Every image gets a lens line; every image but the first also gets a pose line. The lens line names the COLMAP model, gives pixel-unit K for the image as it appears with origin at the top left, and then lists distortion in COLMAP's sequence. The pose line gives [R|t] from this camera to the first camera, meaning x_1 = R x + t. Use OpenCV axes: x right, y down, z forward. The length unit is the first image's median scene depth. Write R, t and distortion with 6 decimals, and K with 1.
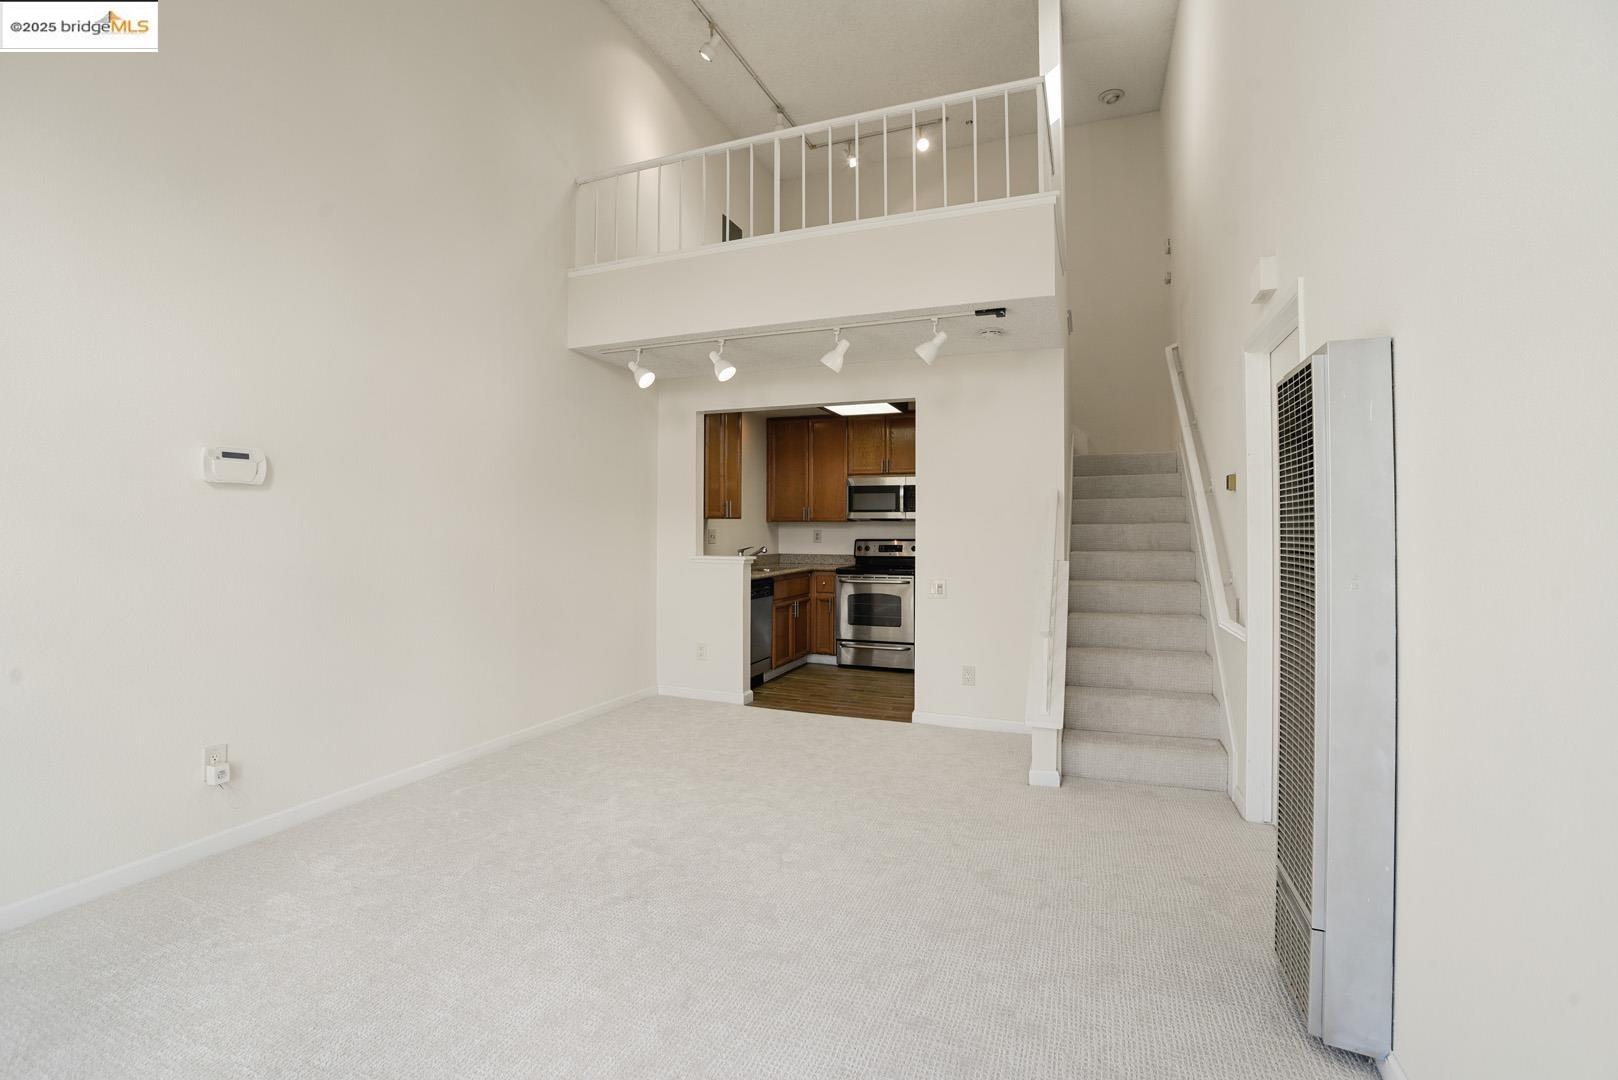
lens RADIAL K [[704.9, 0, 801.4], [0, 704.9, 525.0], [0, 0, 1]] dist [-0.044826, 0.008422]
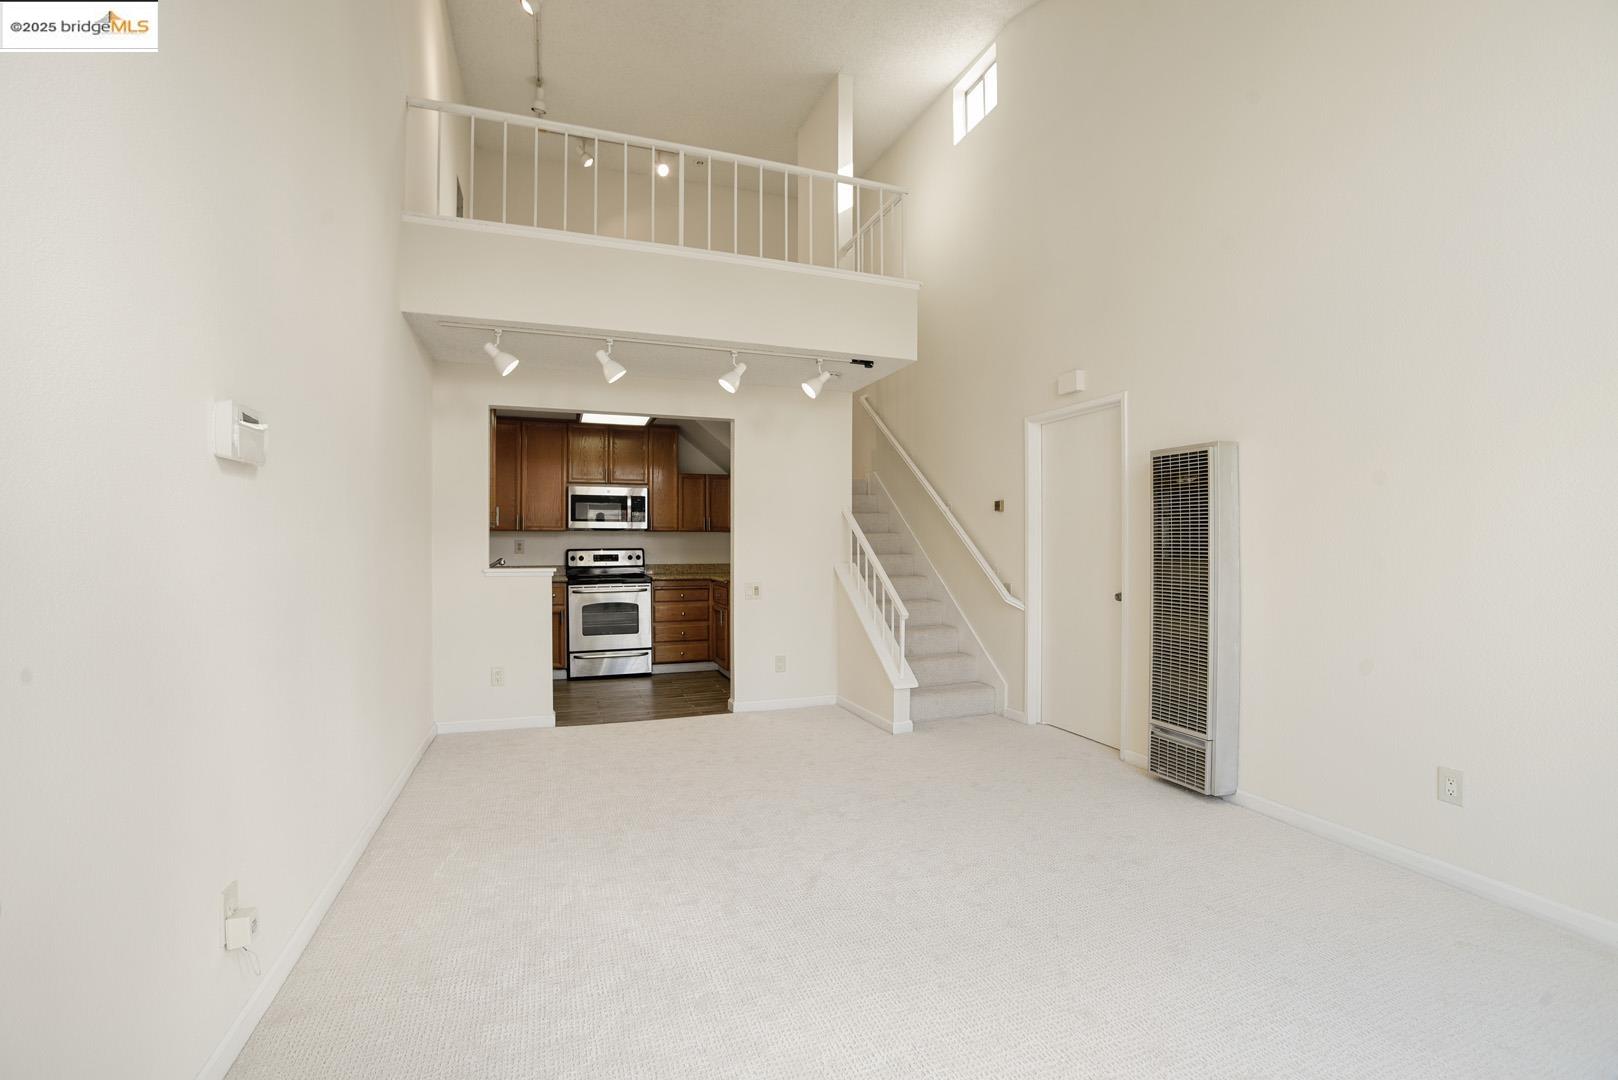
lens RADIAL K [[704.9, 0, 775.4], [0, 704.9, 552.6], [0, 0, 1]] dist [-0.044826, 0.008422]
pose [[0.756480, -0.015674, 0.653828, -0.440888], [-0.001120, 0.999680, 0.025260, 0.000331], [-0.654015, -0.019841, 0.756221, 0.101816]]
